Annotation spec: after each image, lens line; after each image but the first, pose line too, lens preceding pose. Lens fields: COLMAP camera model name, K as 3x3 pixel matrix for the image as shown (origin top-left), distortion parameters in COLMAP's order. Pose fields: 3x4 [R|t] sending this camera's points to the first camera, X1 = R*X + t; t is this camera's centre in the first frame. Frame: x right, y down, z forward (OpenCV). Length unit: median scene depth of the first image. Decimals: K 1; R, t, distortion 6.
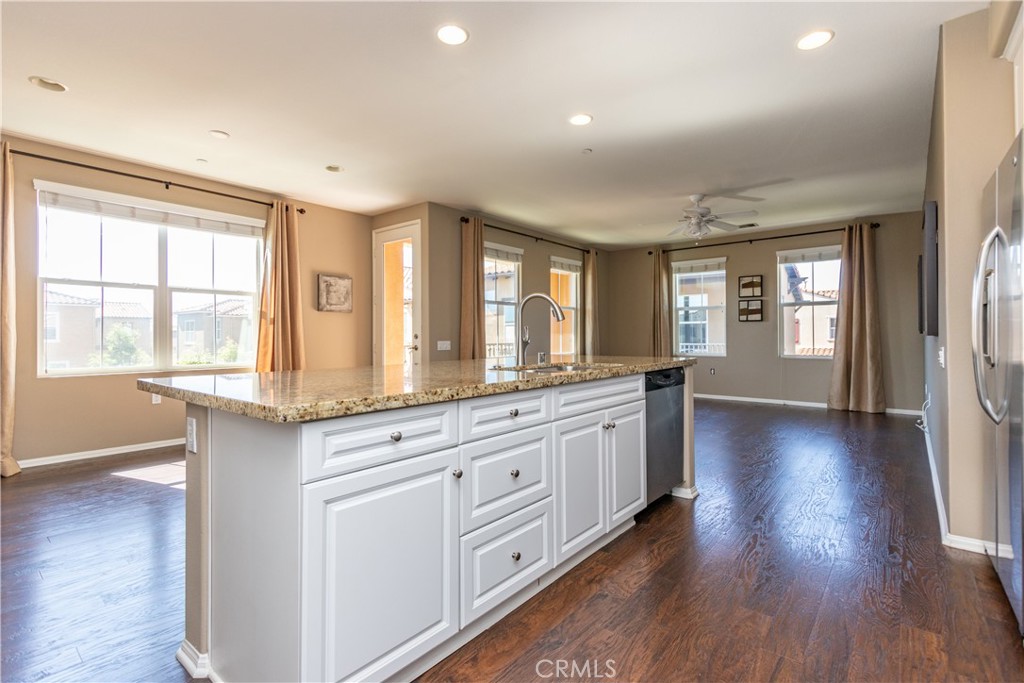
lens RADIAL K [[476.2, 0, 514.0], [0, 476.2, 336.6], [0, 0, 1]] dist [0.002263, -0.000073]
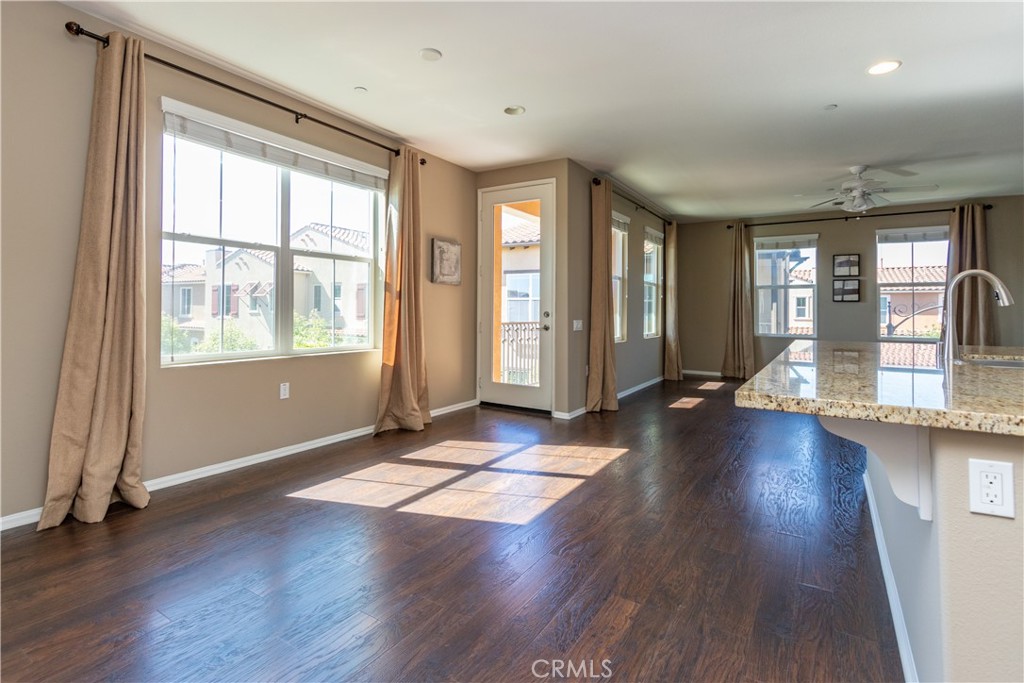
lens RADIAL K [[494.2, 0, 510.9], [0, 494.2, 305.1], [0, 0, 1]] dist [-0.001560, -0.001371]
pose [[0.991918, 0.014391, 0.126059, -0.347705], [-0.012948, 0.999841, -0.012262, -0.004881], [-0.126216, 0.010531, 0.991947, 0.114582]]
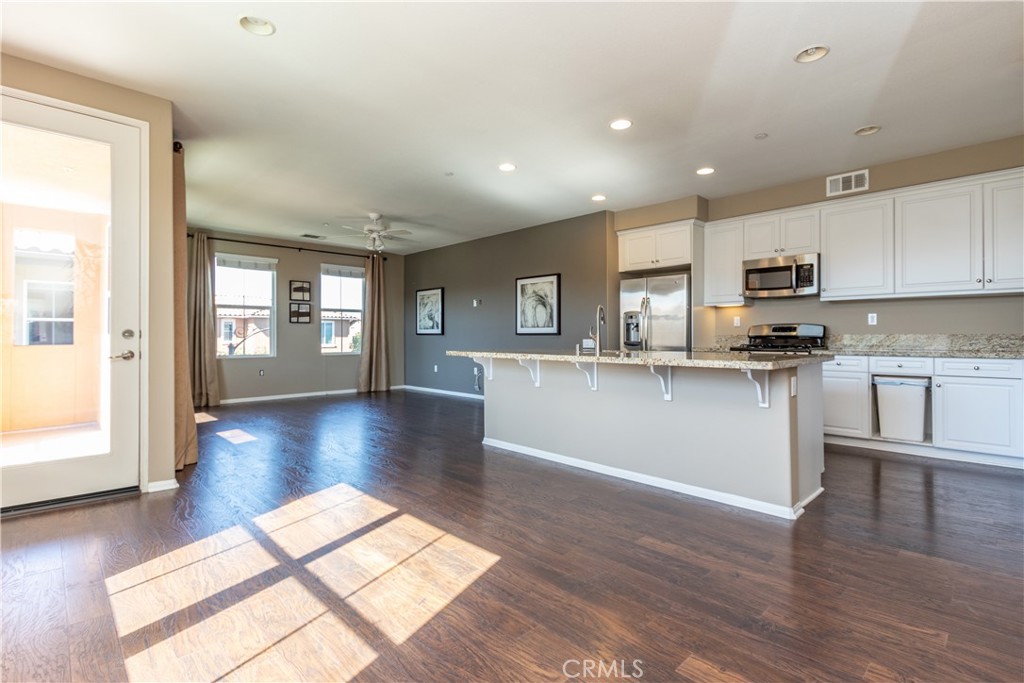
lens RADIAL K [[486.2, 0, 513.3], [0, 486.2, 336.2], [0, 0, 1]] dist [0.001300, 0.000070]
pose [[0.107108, 0.004442, 0.994237, -0.643639], [0.001893, 0.999987, -0.004671, 0.004895], [-0.994246, 0.002383, 0.107099, 0.463549]]
